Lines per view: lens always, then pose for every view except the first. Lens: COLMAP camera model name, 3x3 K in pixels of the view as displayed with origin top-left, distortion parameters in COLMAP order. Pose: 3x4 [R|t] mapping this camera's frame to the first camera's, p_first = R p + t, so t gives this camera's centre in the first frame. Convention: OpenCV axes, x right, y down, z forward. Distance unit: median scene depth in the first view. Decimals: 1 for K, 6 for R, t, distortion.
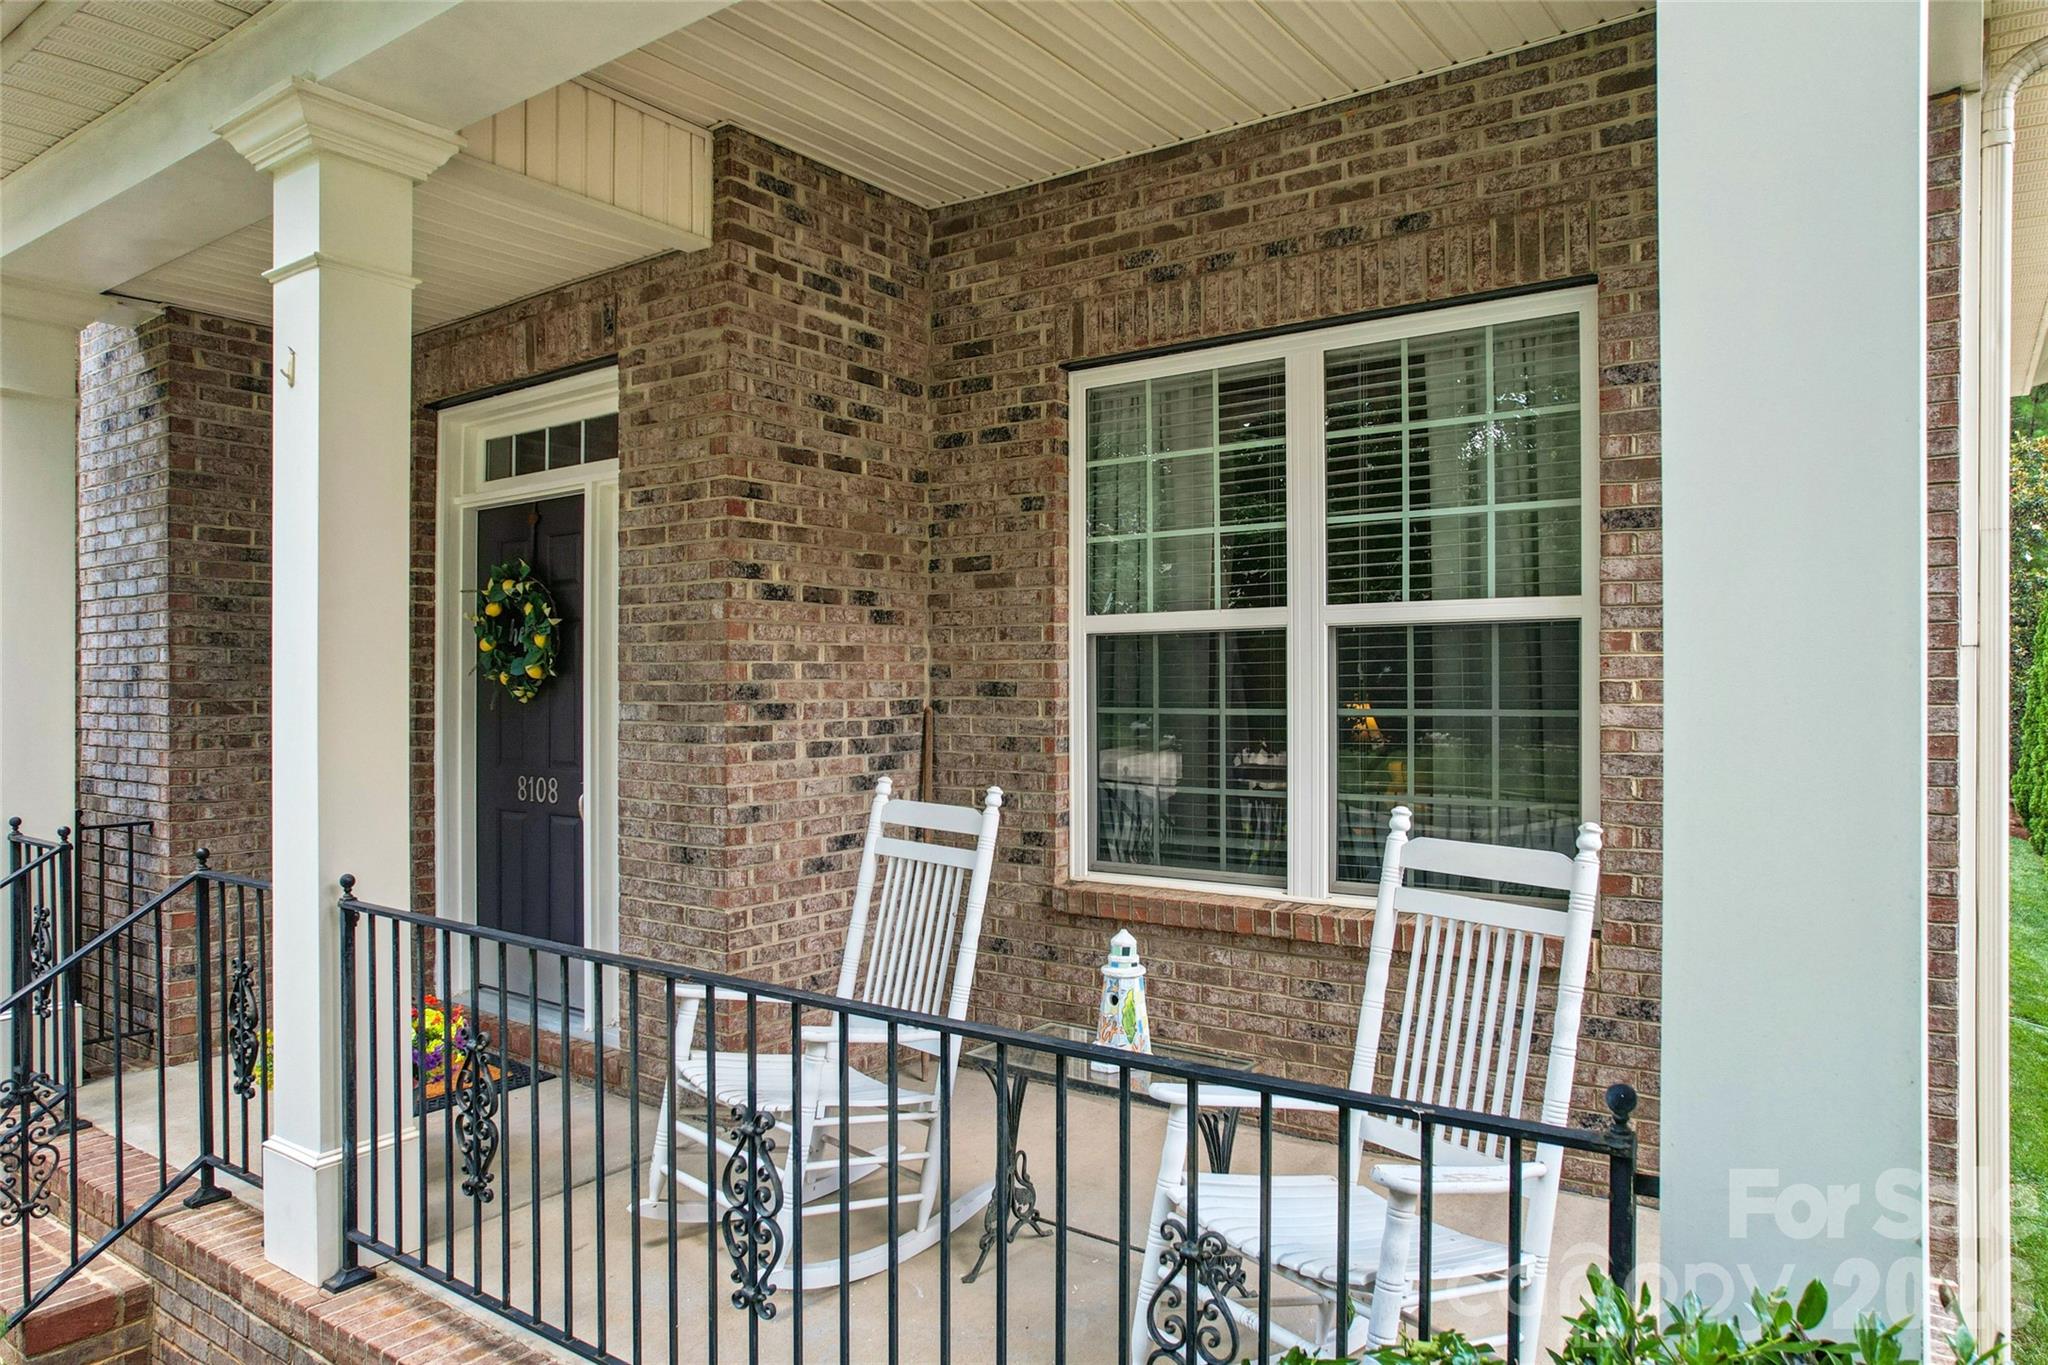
lens RADIAL K [[1317.1, 0, 1019.6], [0, 1317.1, 739.4], [0, 0, 1]] dist [-0.061485, 0.051134]
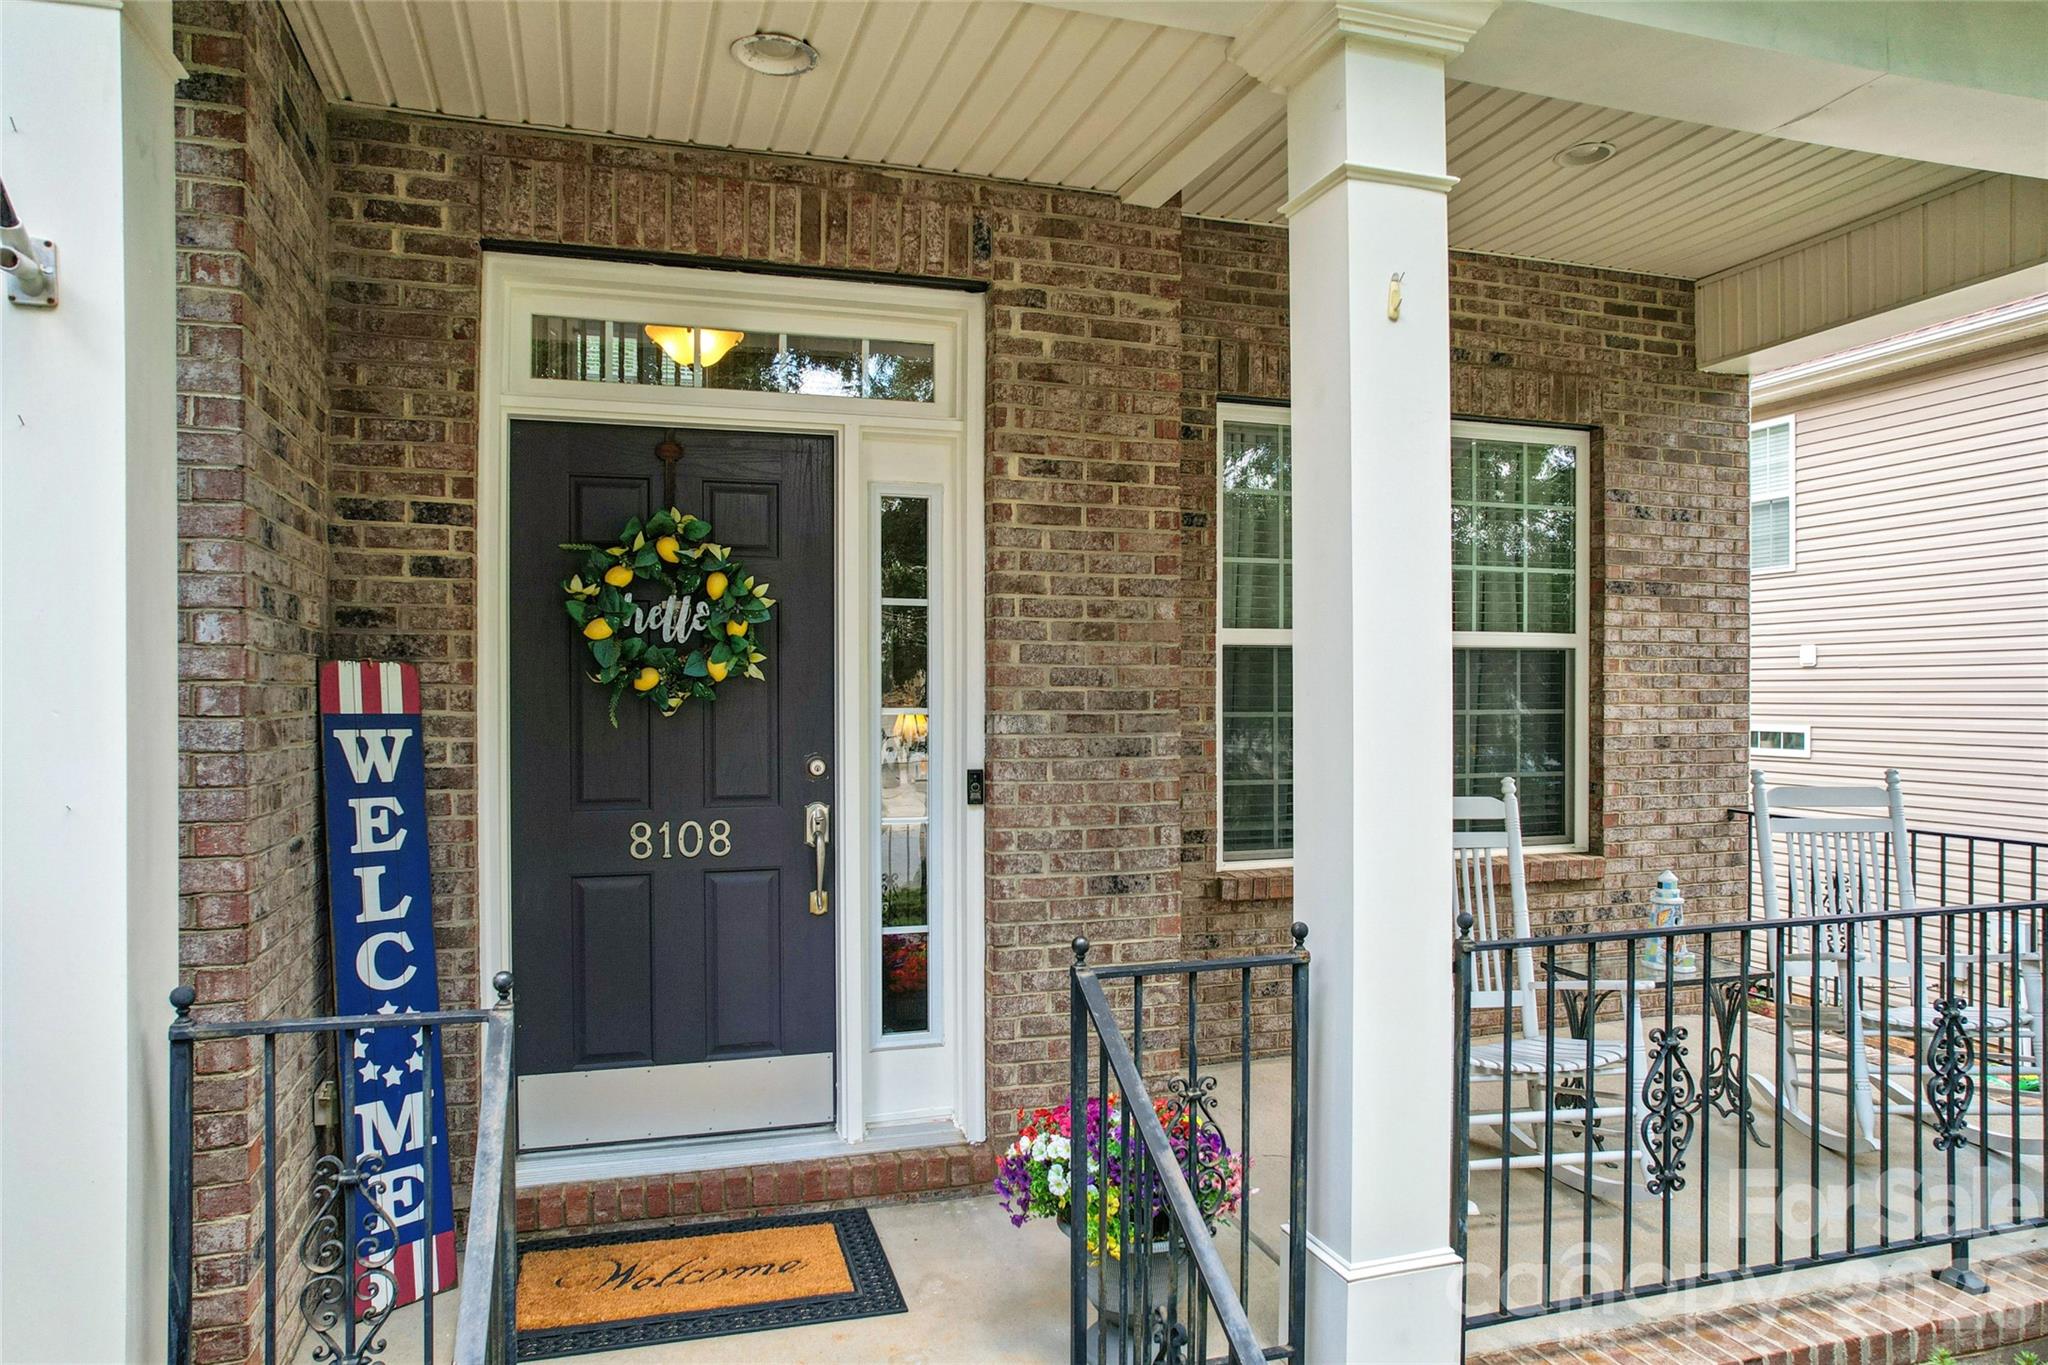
lens RADIAL K [[1326.7, 0, 1017.4], [0, 1326.7, 744.0], [0, 0, 1]] dist [-0.041480, 0.000525]
pose [[0.591046, -0.030262, 0.806070, -1.012528], [0.029142, 0.999445, 0.016154, -0.022435], [-0.806112, 0.013943, 0.591599, 0.526129]]
